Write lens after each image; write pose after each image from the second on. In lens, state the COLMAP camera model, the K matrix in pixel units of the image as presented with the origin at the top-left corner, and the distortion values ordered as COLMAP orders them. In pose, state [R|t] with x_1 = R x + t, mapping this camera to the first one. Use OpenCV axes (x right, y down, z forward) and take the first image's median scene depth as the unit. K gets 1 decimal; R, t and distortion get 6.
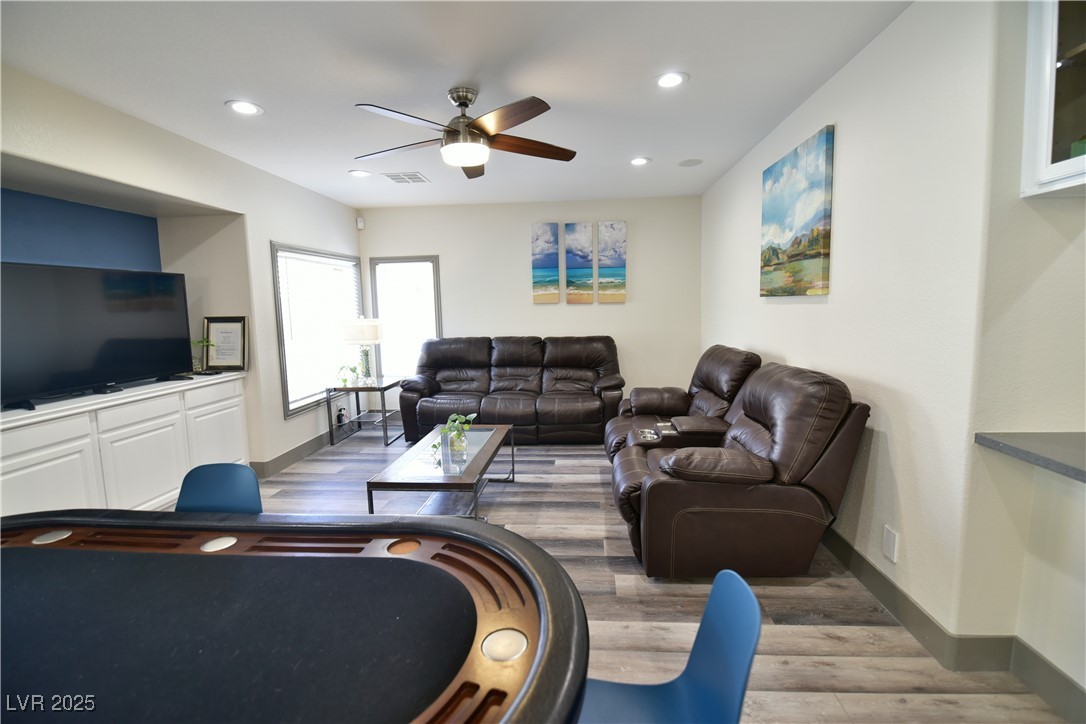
lens RADIAL K [[472.8, 0, 541.4], [0, 472.8, 355.8], [0, 0, 1]] dist [0.000786, -0.003238]
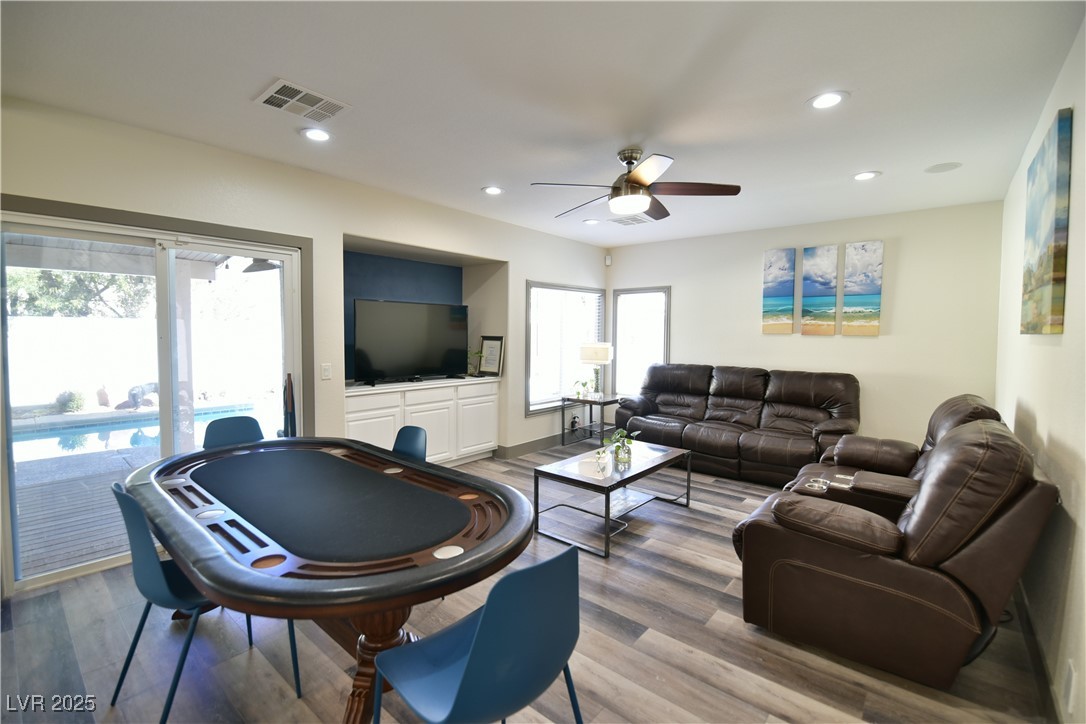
lens RADIAL K [[472.8, 0, 546.9], [0, 472.8, 356.5], [0, 0, 1]] dist [0.000786, -0.003238]
pose [[0.816686, 0.059052, -0.574054, 0.253323], [-0.089318, 0.995698, -0.024644, -0.003945], [0.570129, 0.071399, 0.818447, -0.030471]]
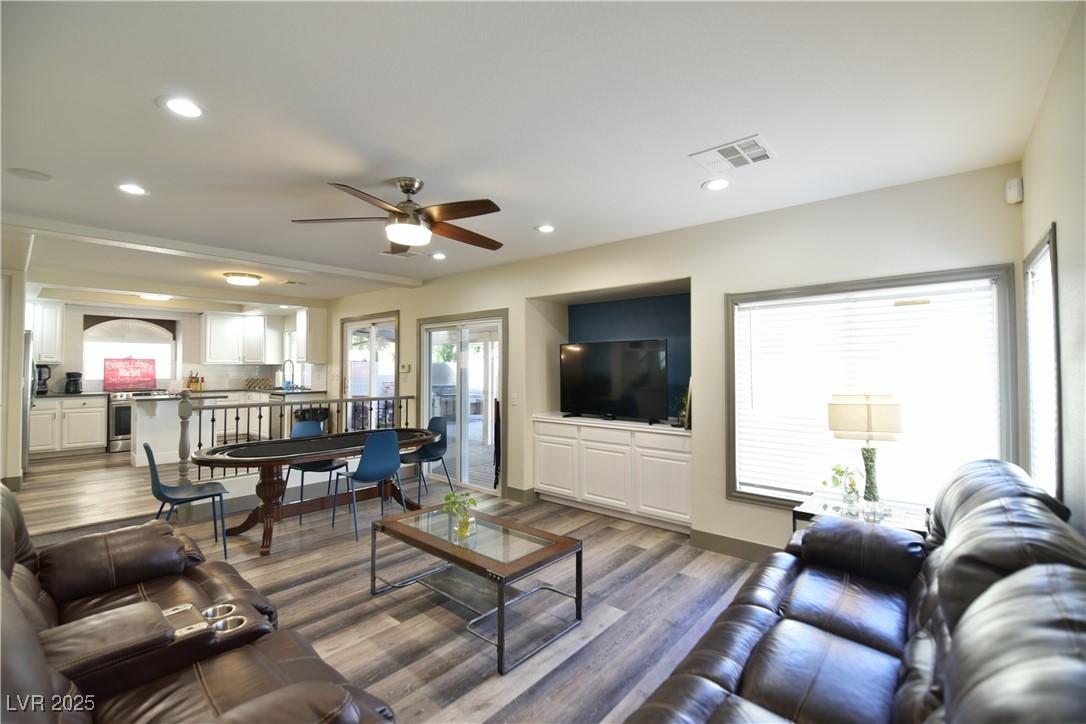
lens RADIAL K [[472.8, 0, 548.6], [0, 472.8, 357.2], [0, 0, 1]] dist [0.000786, -0.003238]
pose [[-0.578274, 0.005713, -0.815823, 0.374435], [-0.073876, 0.995501, 0.059336, -0.160583], [0.812491, 0.094582, -0.575250, 1.317405]]
